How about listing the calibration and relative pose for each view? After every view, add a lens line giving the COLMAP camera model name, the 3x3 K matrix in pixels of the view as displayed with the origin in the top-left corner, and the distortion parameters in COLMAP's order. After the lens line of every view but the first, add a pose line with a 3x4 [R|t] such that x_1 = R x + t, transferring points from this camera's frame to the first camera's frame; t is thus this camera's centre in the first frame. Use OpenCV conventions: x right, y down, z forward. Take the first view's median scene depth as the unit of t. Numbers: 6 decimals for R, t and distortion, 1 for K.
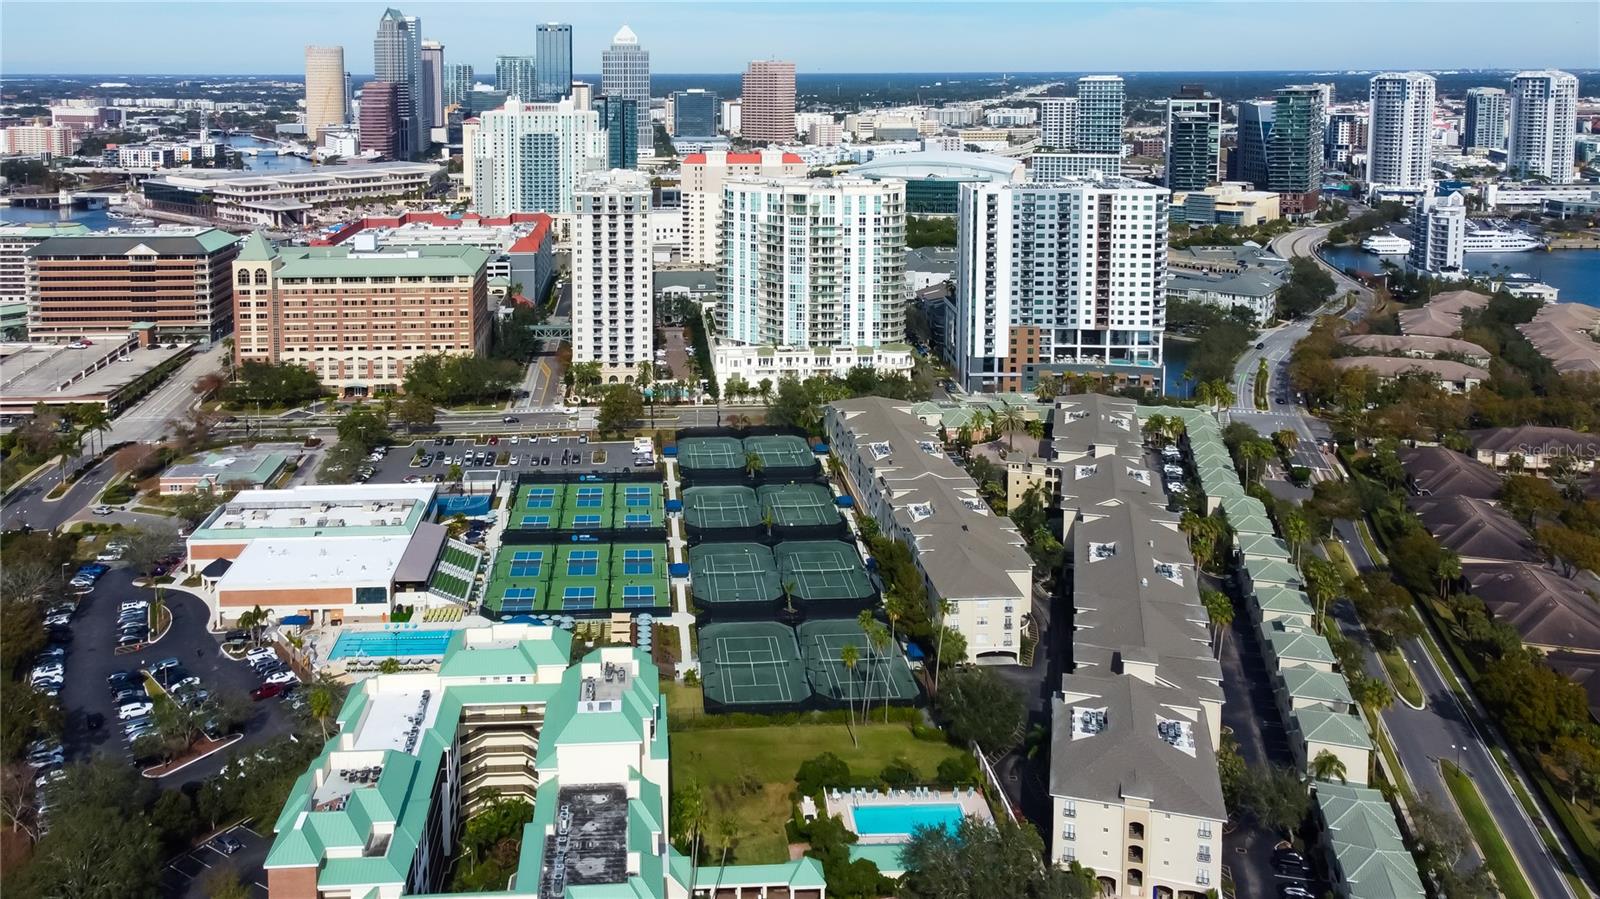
lens RADIAL K [[1251.4, 0, 708.8], [0, 1251.4, 229.2], [0, 0, 1]] dist [0.009716, 0.015899]
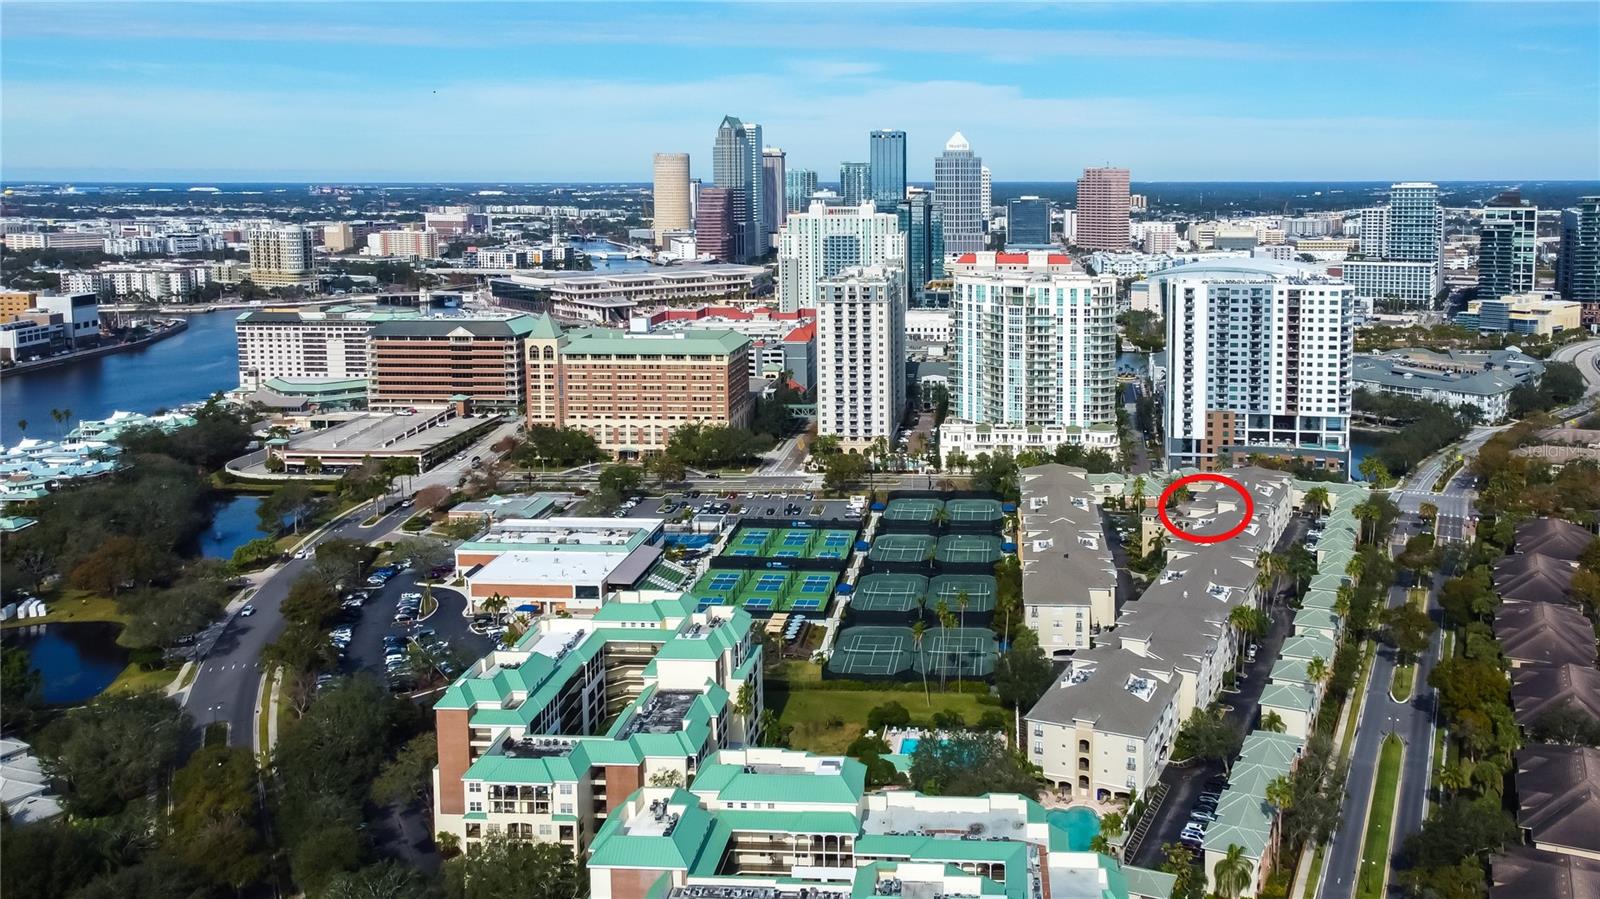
lens RADIAL K [[1295.4, 0, 942.3], [0, 1295.4, 343.3], [0, 0, 1]] dist [-0.003097, 0.025322]
pose [[0.993900, 0.015680, -0.109168, 0.131851], [-0.015656, 0.999877, 0.001081, 0.021115], [0.109171, 0.000634, 0.994023, -0.149168]]
